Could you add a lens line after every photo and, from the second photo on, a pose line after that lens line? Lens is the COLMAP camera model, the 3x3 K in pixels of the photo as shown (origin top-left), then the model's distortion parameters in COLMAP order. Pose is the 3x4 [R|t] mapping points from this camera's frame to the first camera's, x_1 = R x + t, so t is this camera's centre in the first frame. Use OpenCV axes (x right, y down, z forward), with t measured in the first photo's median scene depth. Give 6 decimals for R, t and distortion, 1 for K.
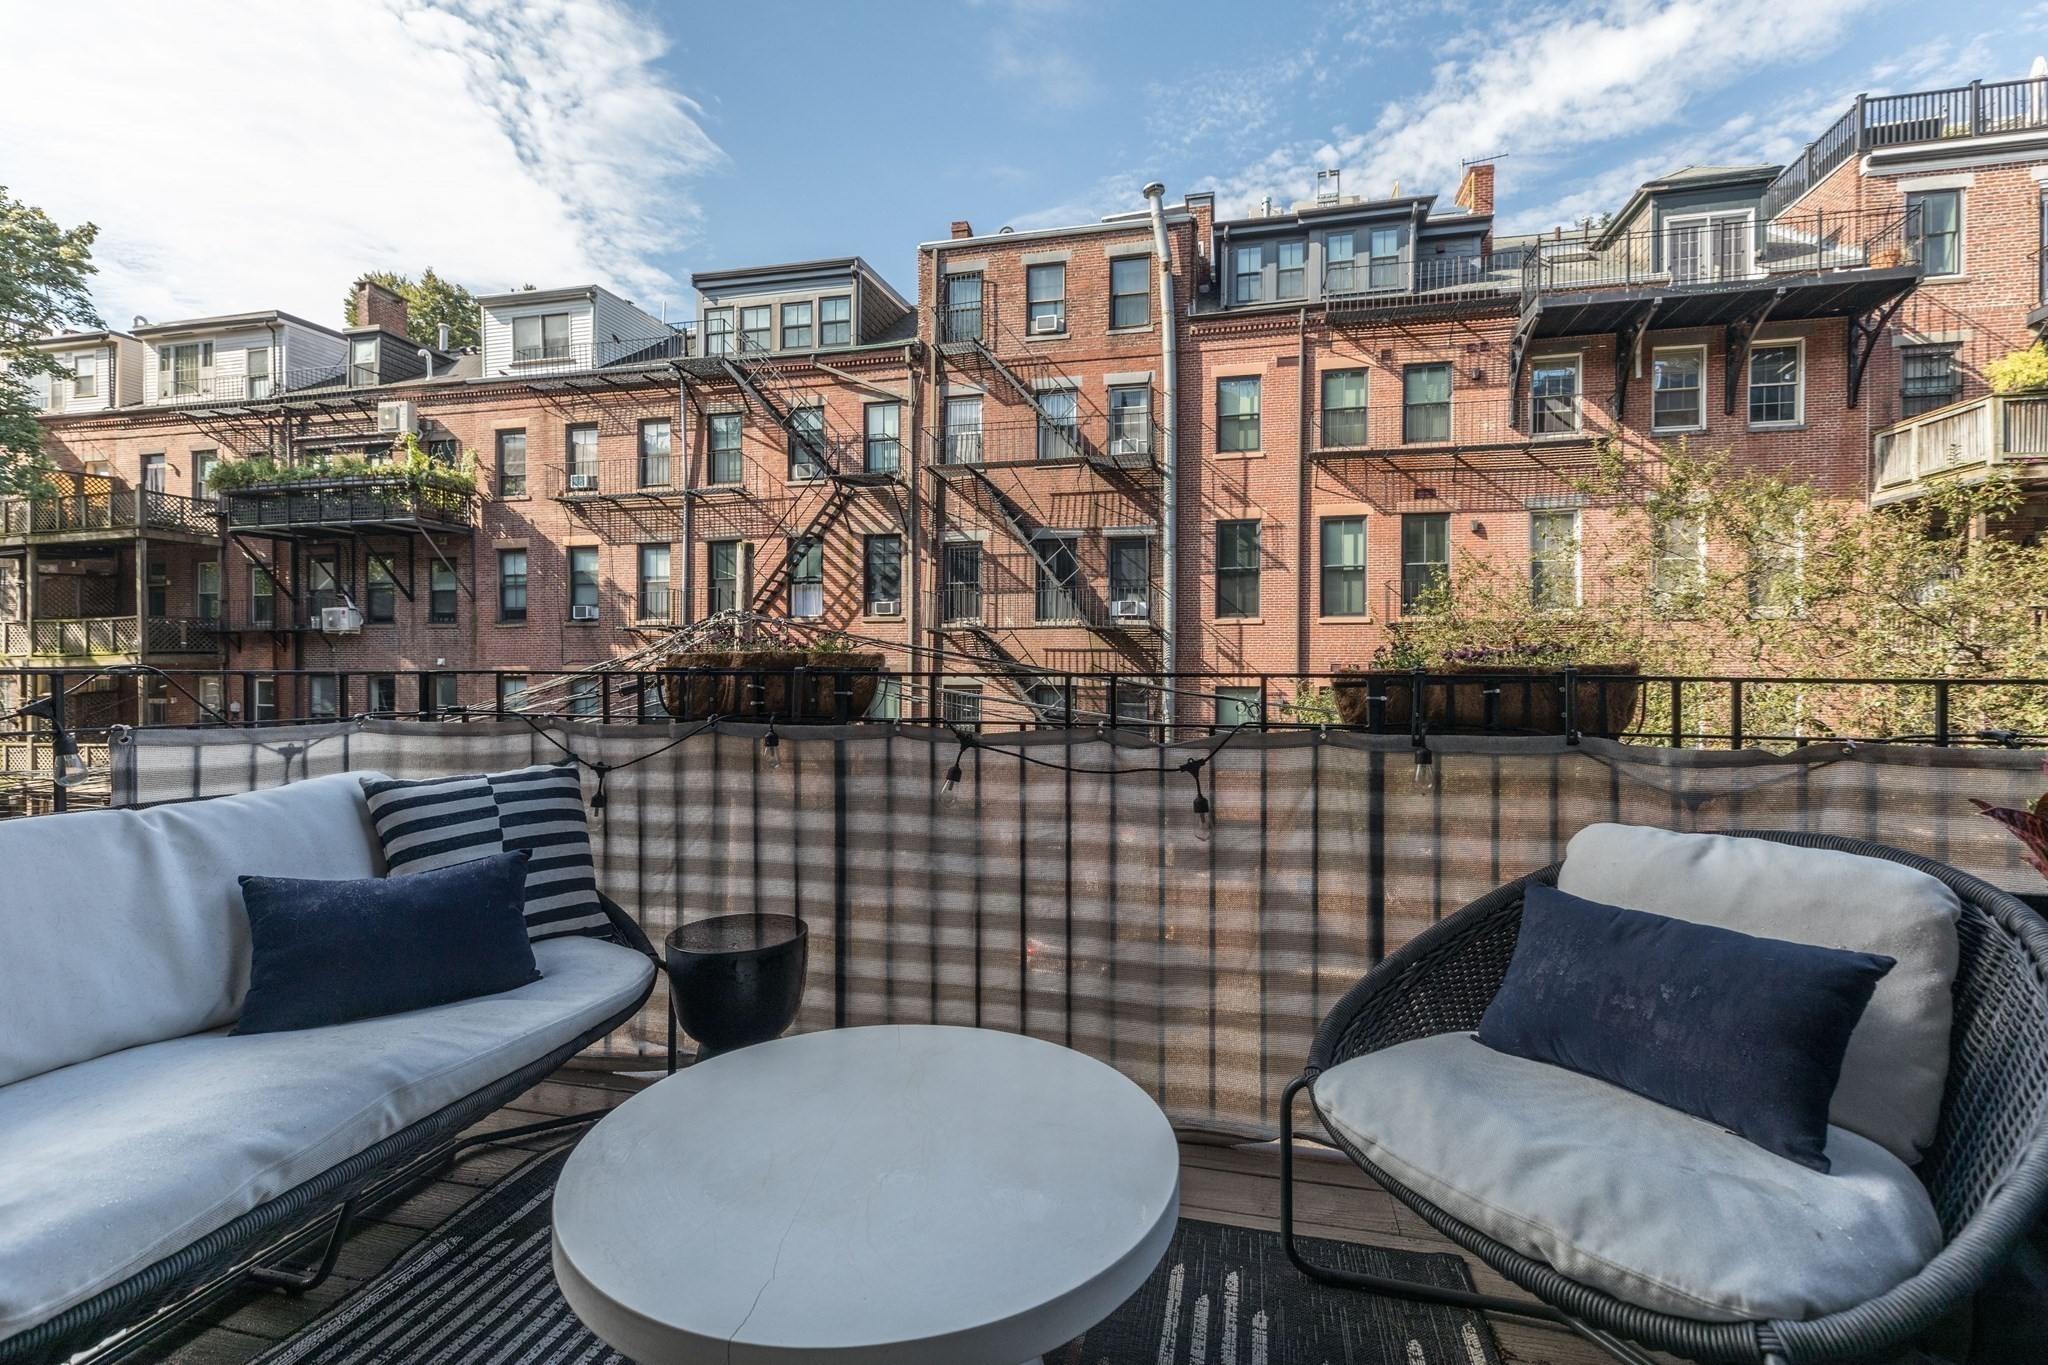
lens RADIAL K [[930.6, 0, 1016.7], [0, 930.6, 674.4], [0, 0, 1]] dist [0.002353, -0.000408]
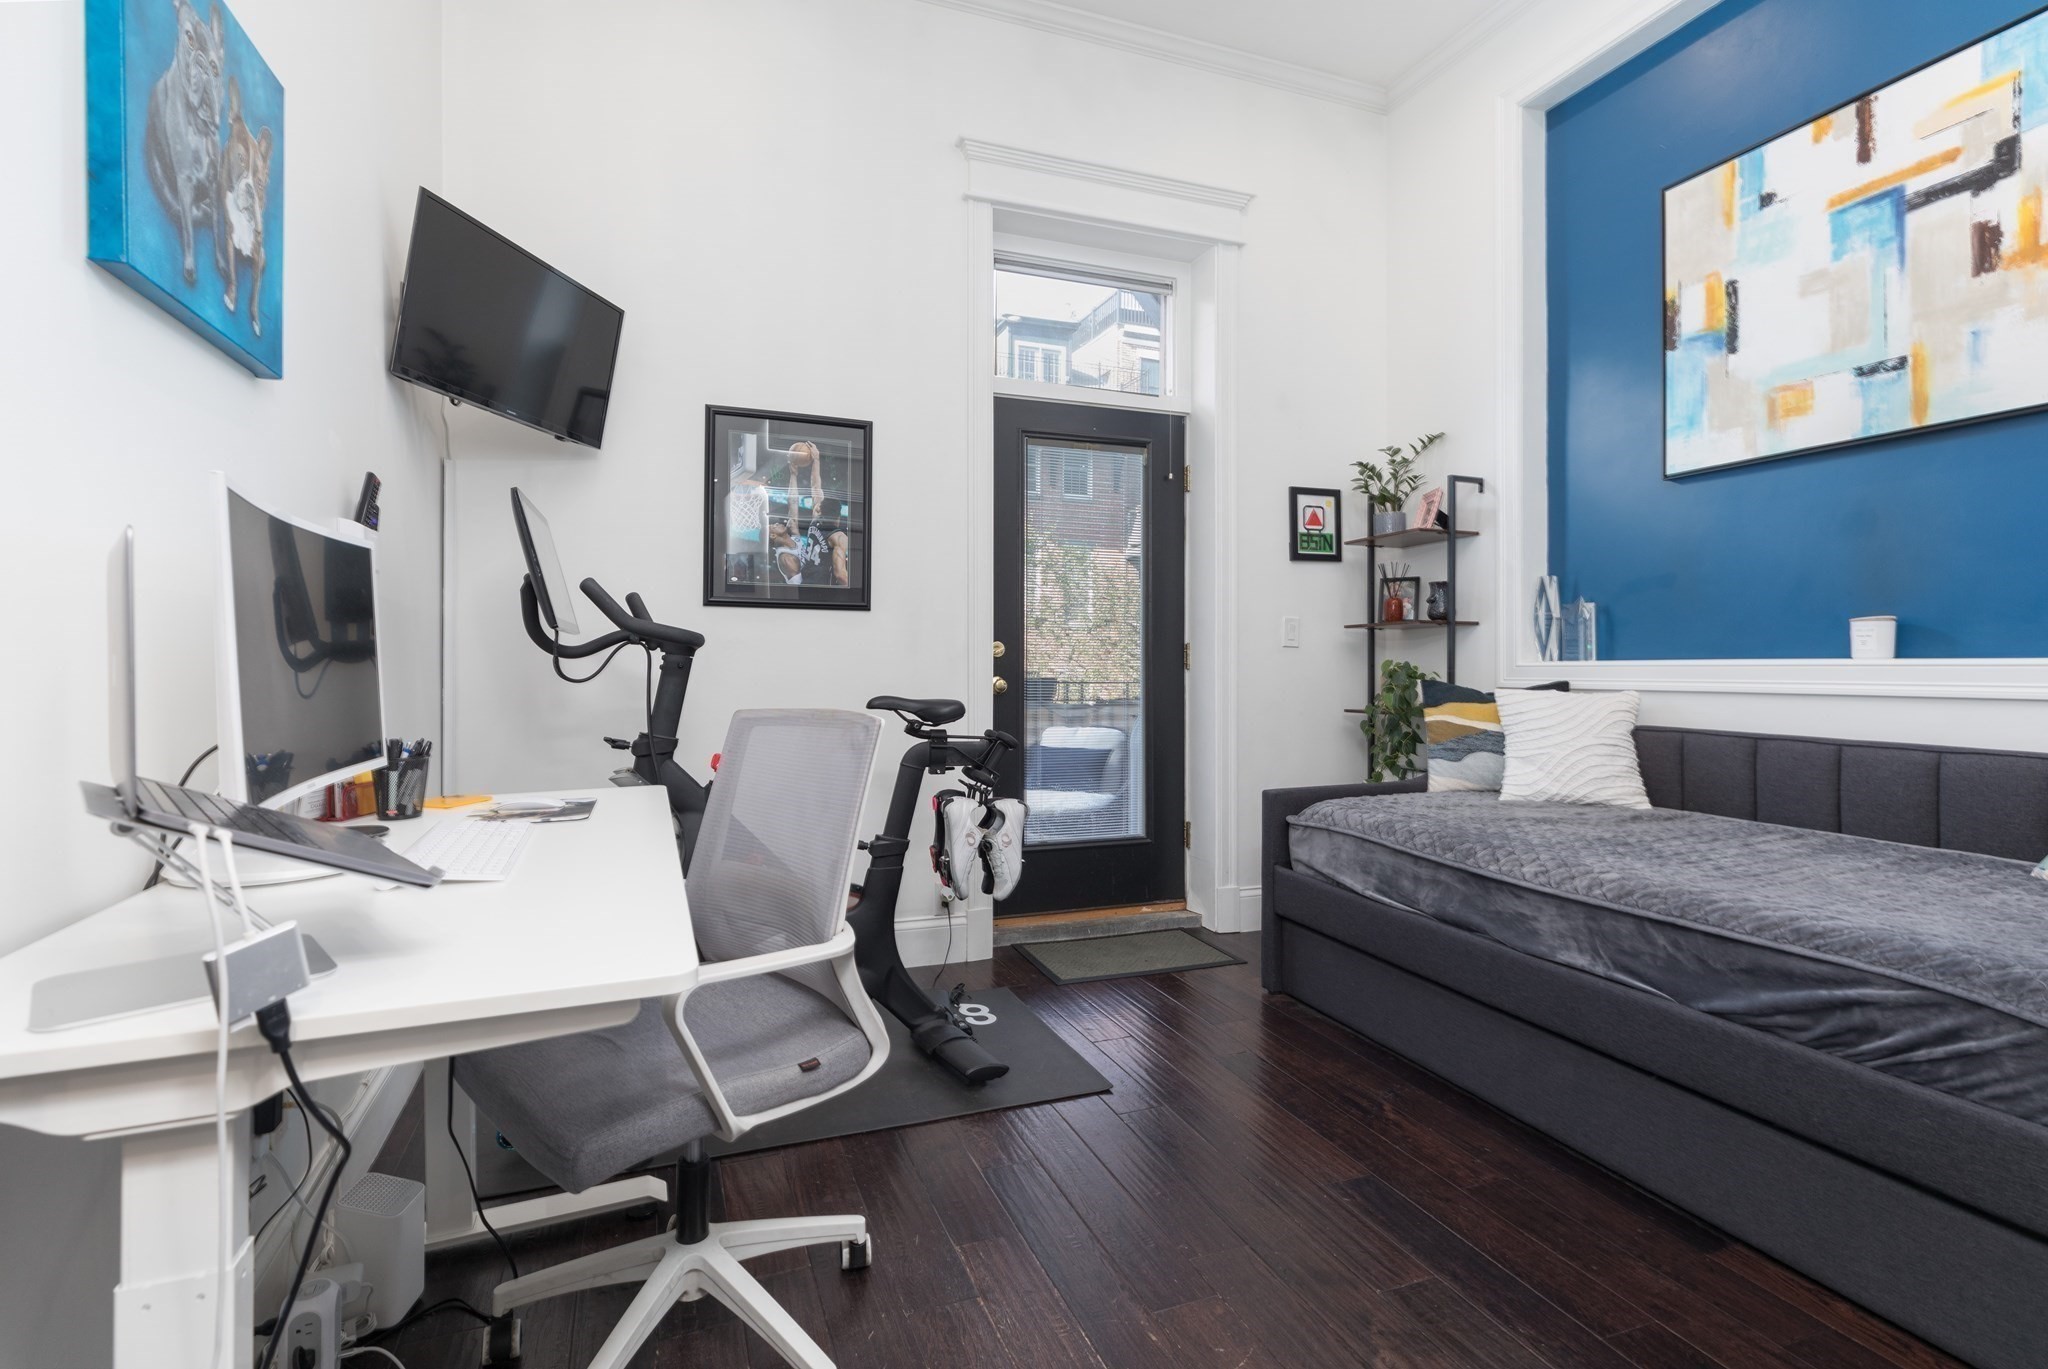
lens RADIAL K [[930.6, 0, 1020.3], [0, 930.6, 662.7], [0, 0, 1]] dist [0.002353, -0.000408]
pose [[0.810910, -0.001557, 0.585168, -0.208743], [0.002969, 0.999995, -0.001454, -0.009403], [-0.585163, 0.002916, 0.810911, -0.242739]]
